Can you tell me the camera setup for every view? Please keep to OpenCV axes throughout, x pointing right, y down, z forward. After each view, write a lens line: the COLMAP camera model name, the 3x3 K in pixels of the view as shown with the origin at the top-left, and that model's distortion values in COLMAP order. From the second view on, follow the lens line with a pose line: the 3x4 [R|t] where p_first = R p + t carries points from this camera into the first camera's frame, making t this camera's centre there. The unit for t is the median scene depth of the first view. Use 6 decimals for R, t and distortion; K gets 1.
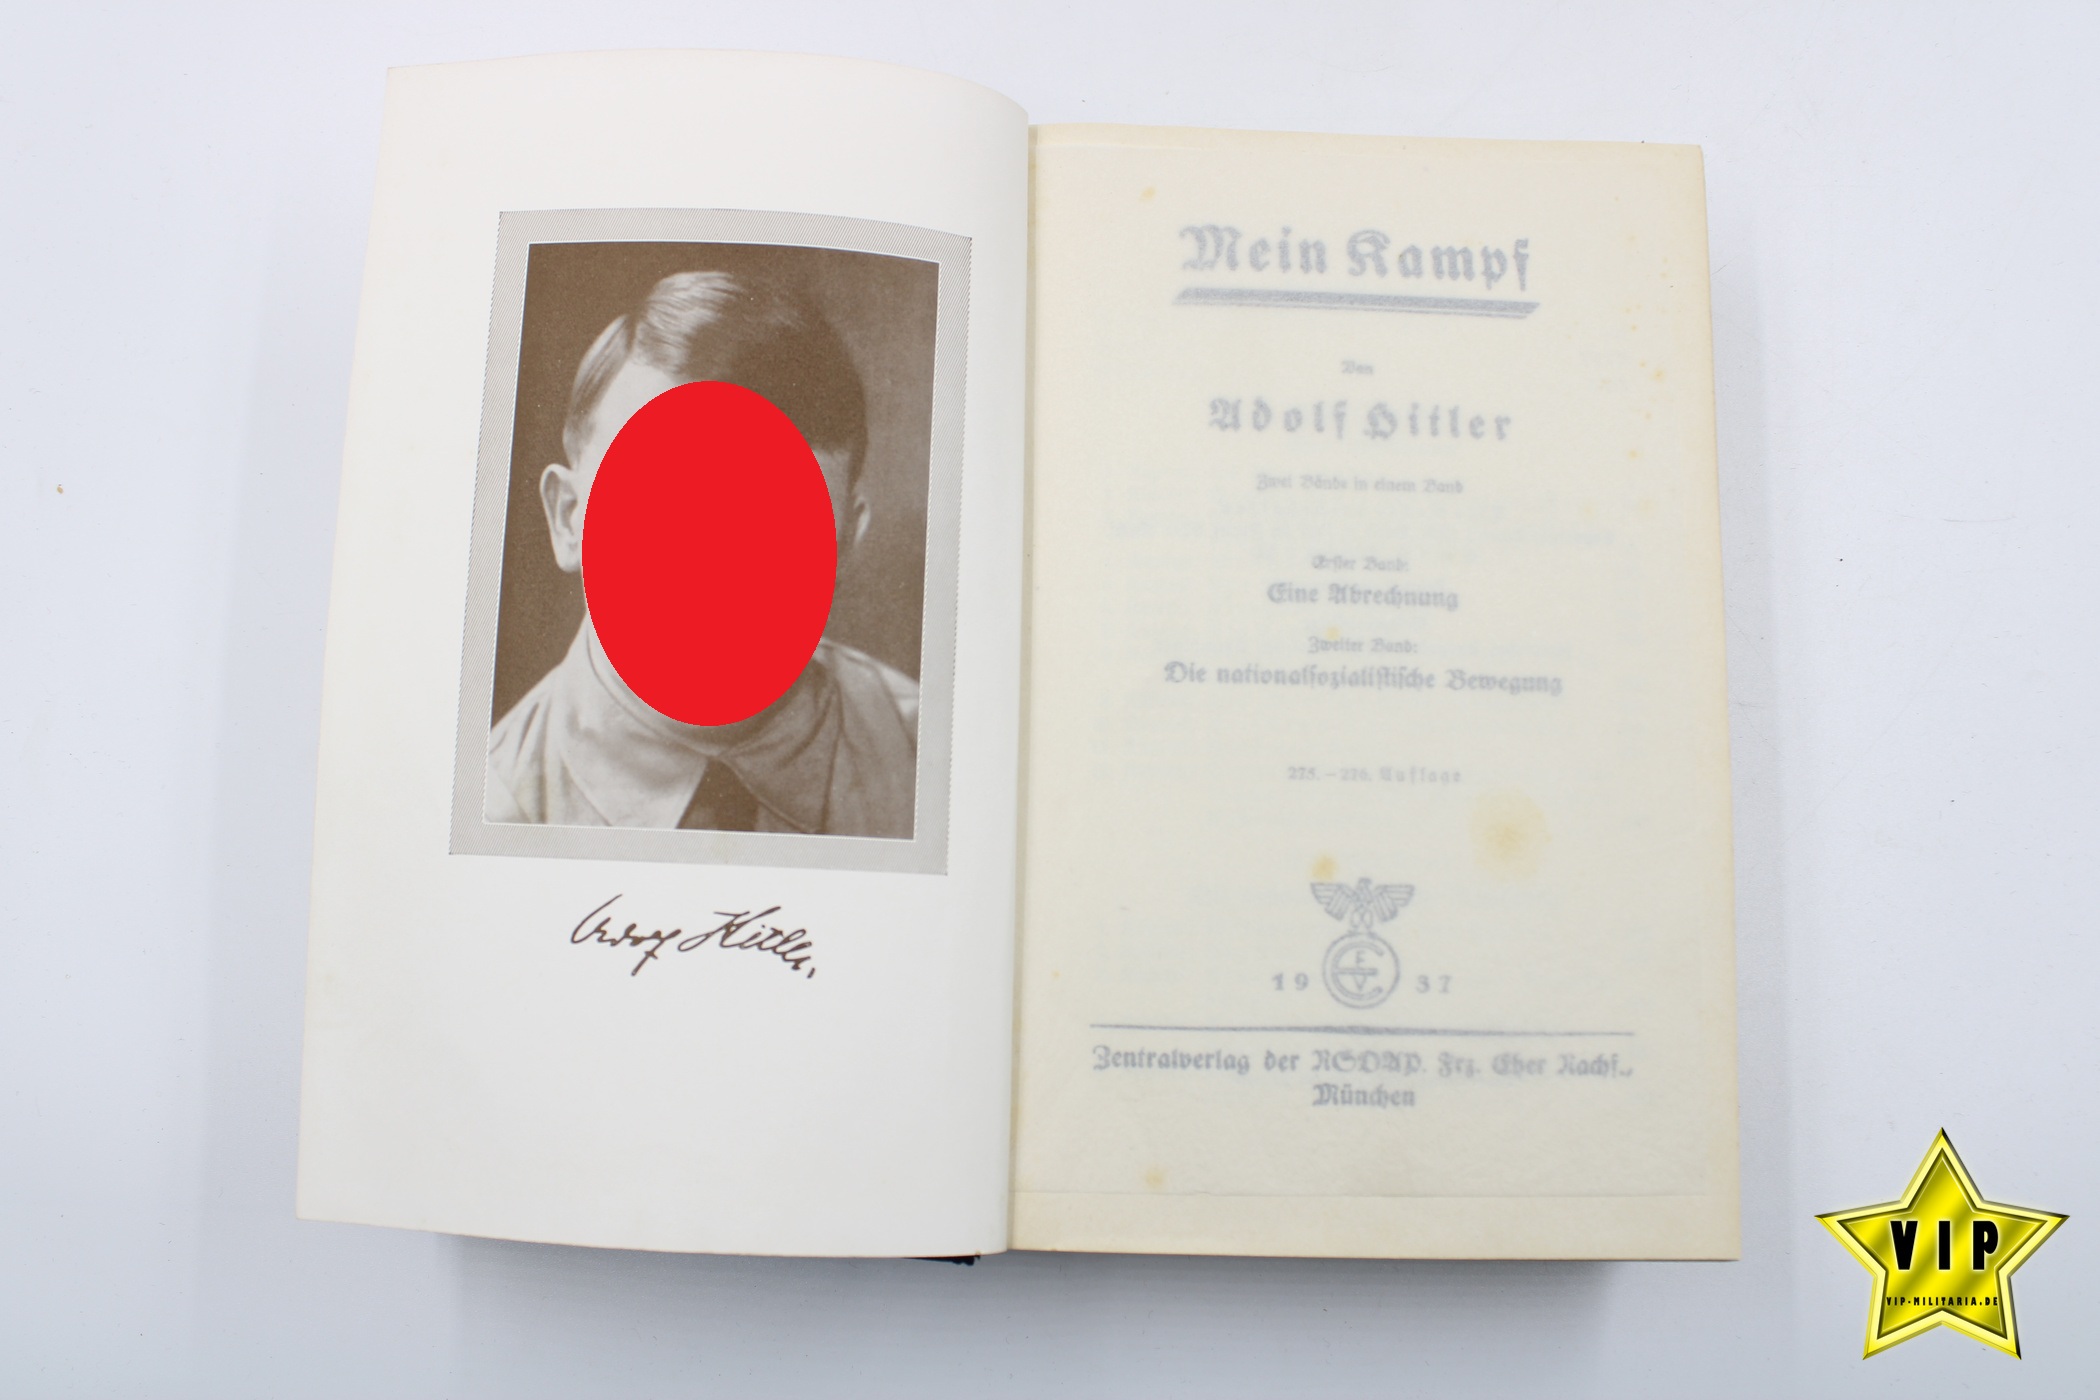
lens RADIAL K [[1683.2, 0, 1050.0], [0, 1683.2, 700.0], [0, 0, 1]] dist [-0.143366, 0.003009]
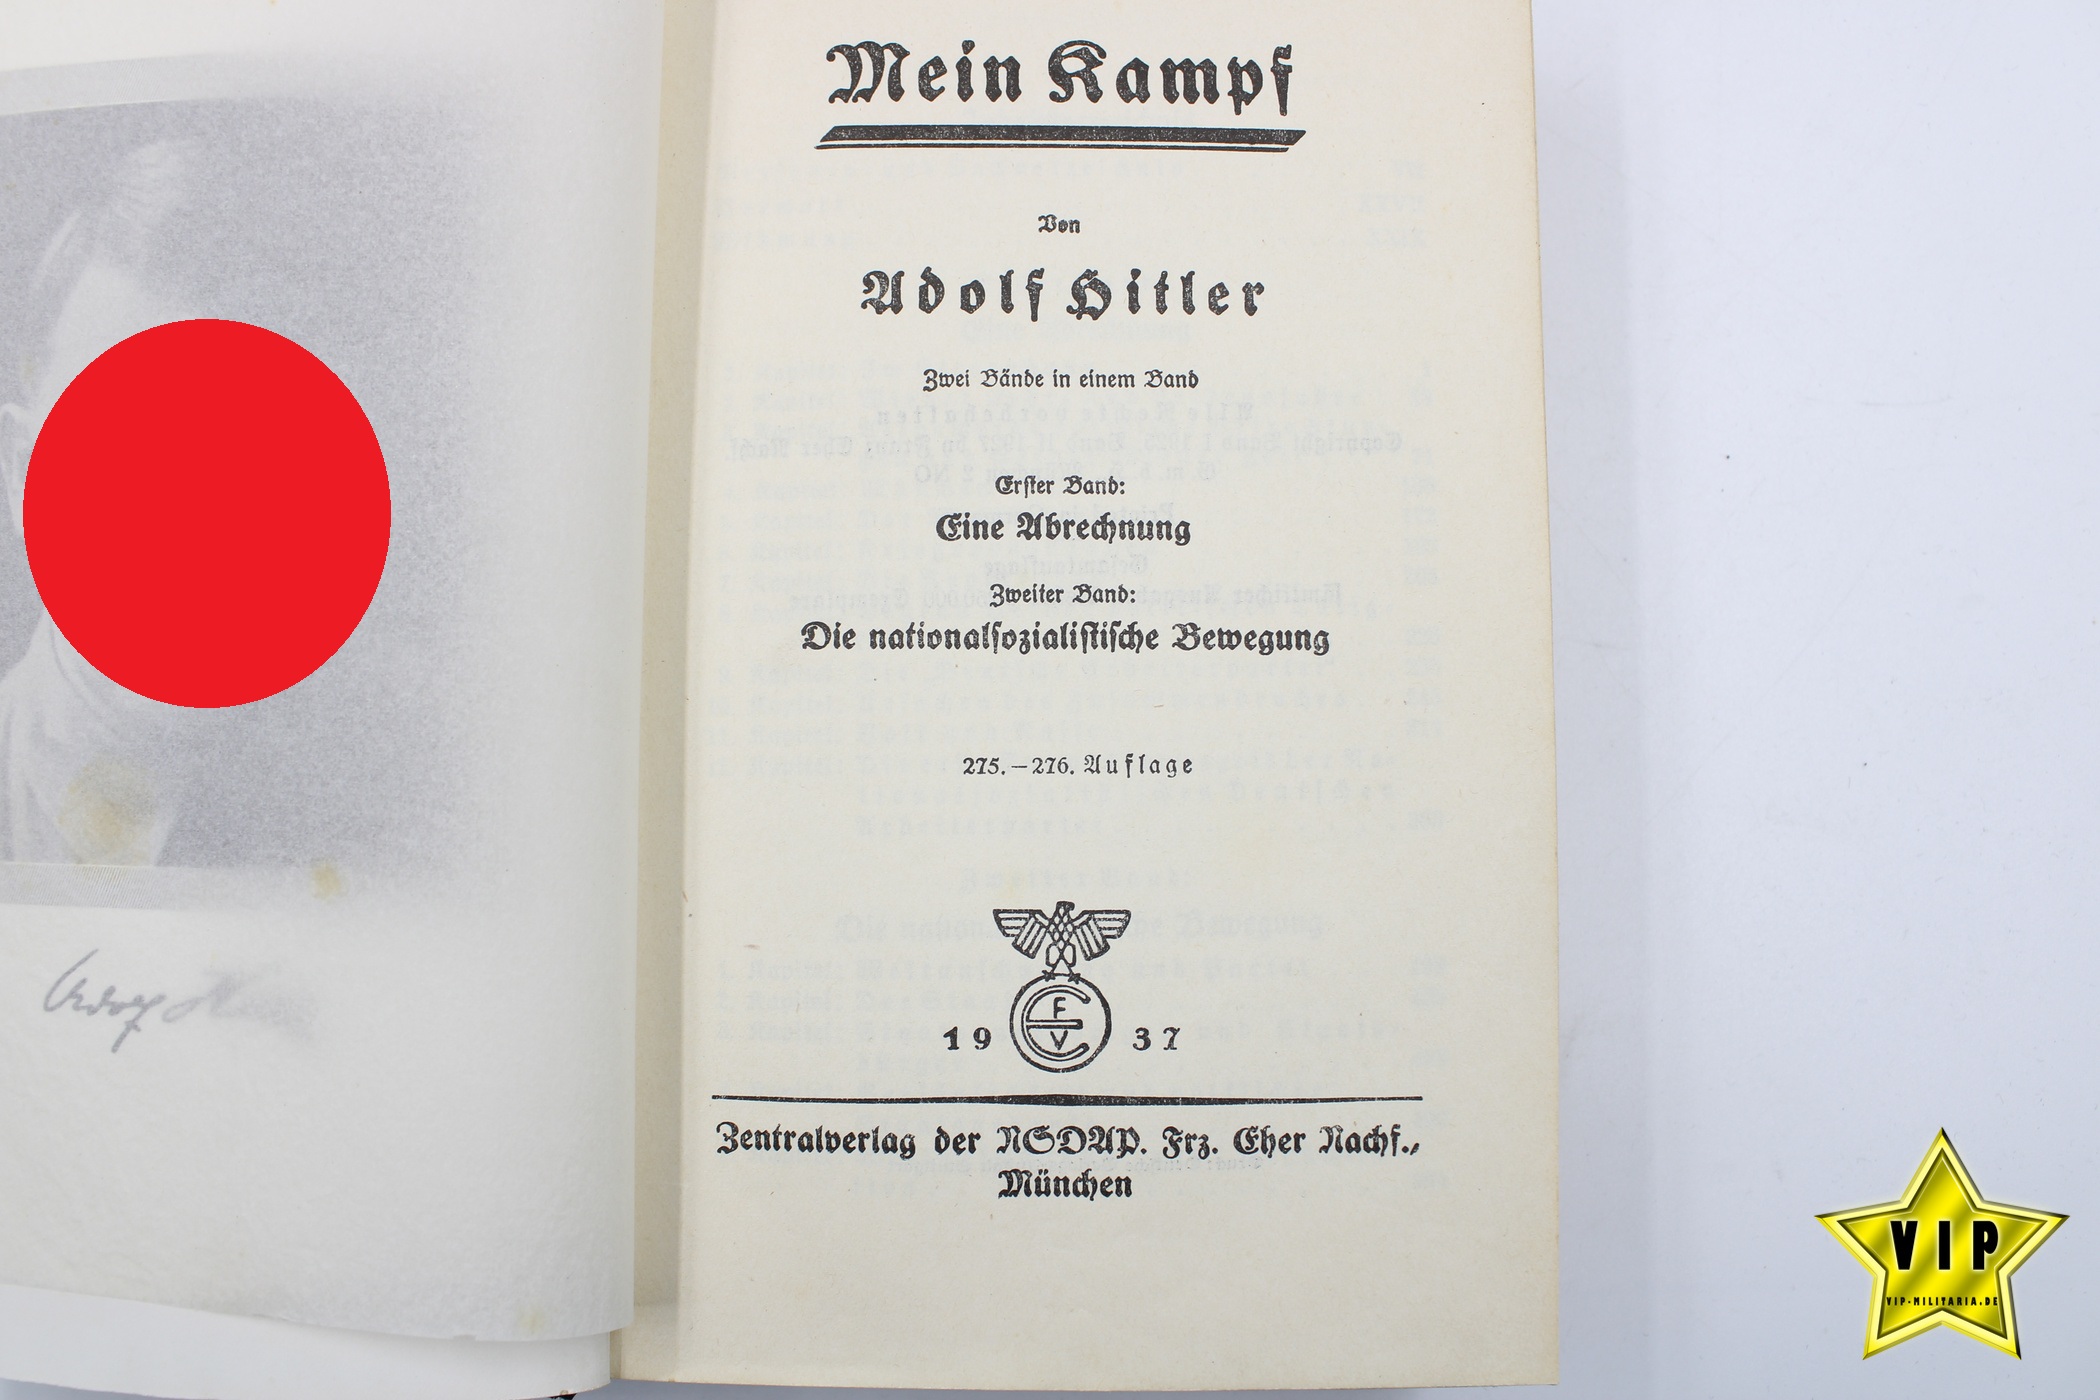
lens RADIAL K [[1683.2, 0, 1050.0], [0, 1683.2, 700.0], [0, 0, 1]] dist [-0.143366, 0.003009]
pose [[0.999666, -0.024224, 0.008980, 0.173450], [0.023450, 0.996672, 0.078075, -0.044601], [-0.010841, -0.077838, 0.996907, 0.237670]]
